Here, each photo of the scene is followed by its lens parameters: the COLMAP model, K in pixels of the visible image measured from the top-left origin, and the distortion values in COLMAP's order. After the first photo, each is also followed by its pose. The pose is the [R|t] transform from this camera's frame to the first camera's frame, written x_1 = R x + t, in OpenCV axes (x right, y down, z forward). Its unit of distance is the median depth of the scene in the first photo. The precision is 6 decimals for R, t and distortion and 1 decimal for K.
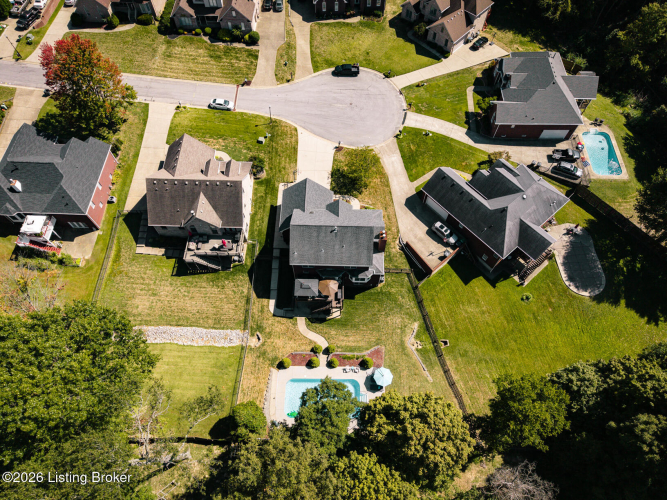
lens RADIAL K [[445.7, 0, 335.3], [0, 445.7, 249.2], [0, 0, 1]] dist [0.023817, -0.026773]
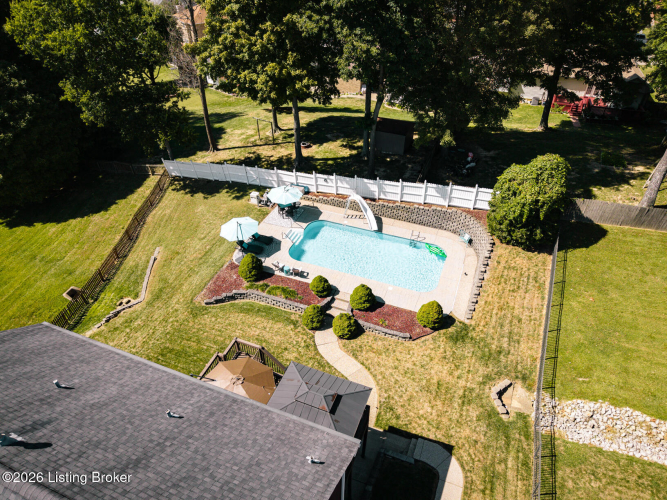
lens RADIAL K [[445.7, 0, 337.4], [0, 445.7, 249.6], [0, 0, 1]] dist [0.023817, -0.026773]
pose [[-0.936401, -0.220724, 0.272825, -0.119542], [0.304524, -0.124710, 0.944305, -0.132544], [-0.174407, 0.967331, 0.183994, 0.826424]]
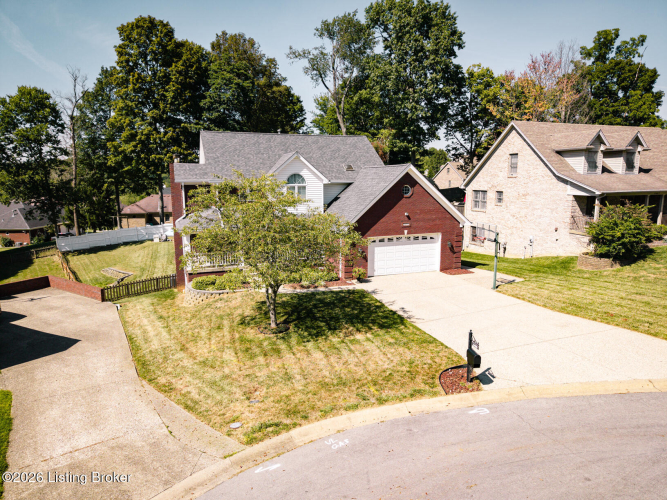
lens RADIAL K [[445.7, 0, 337.1], [0, 445.7, 253.3], [0, 0, 1]] dist [0.023817, -0.026773]
pose [[-0.926348, 0.062199, -0.371497, 0.126300], [-0.330004, 0.341470, 0.880054, -0.435404], [0.181594, 0.937832, -0.295795, 1.188654]]
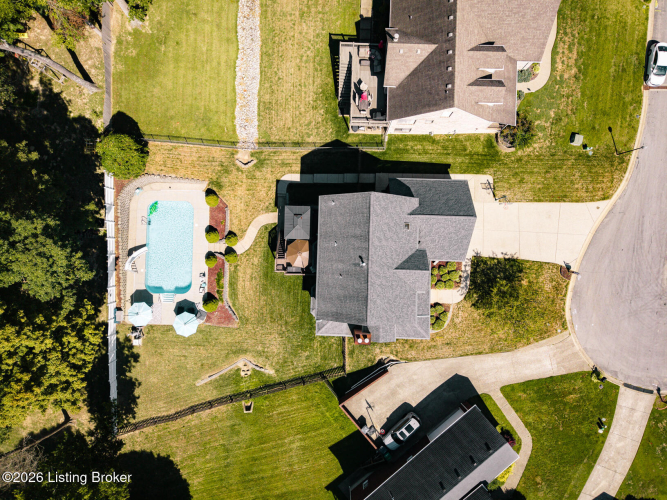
lens RADIAL K [[445.7, 0, 338.1], [0, 445.7, 250.1], [0, 0, 1]] dist [0.023817, -0.026773]
pose [[-0.007518, 0.999419, -0.033243, 0.001727], [-0.877157, 0.009372, 0.480113, -0.292863], [0.480146, 0.032768, 0.876577, 0.396820]]
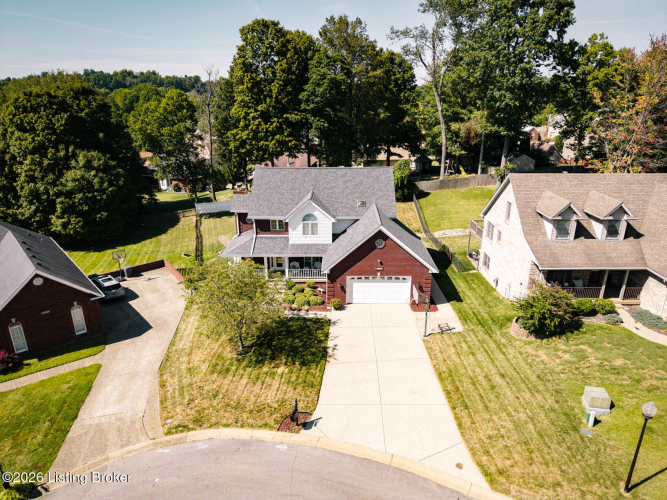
lens RADIAL K [[445.7, 0, 338.0], [0, 445.7, 252.4], [0, 0, 1]] dist [0.023817, -0.026773]
pose [[-0.999752, 0.003920, -0.021937, -0.012236], [-0.021075, 0.153527, 0.987920, -0.601249], [0.007241, 0.988137, -0.153407, 1.122021]]
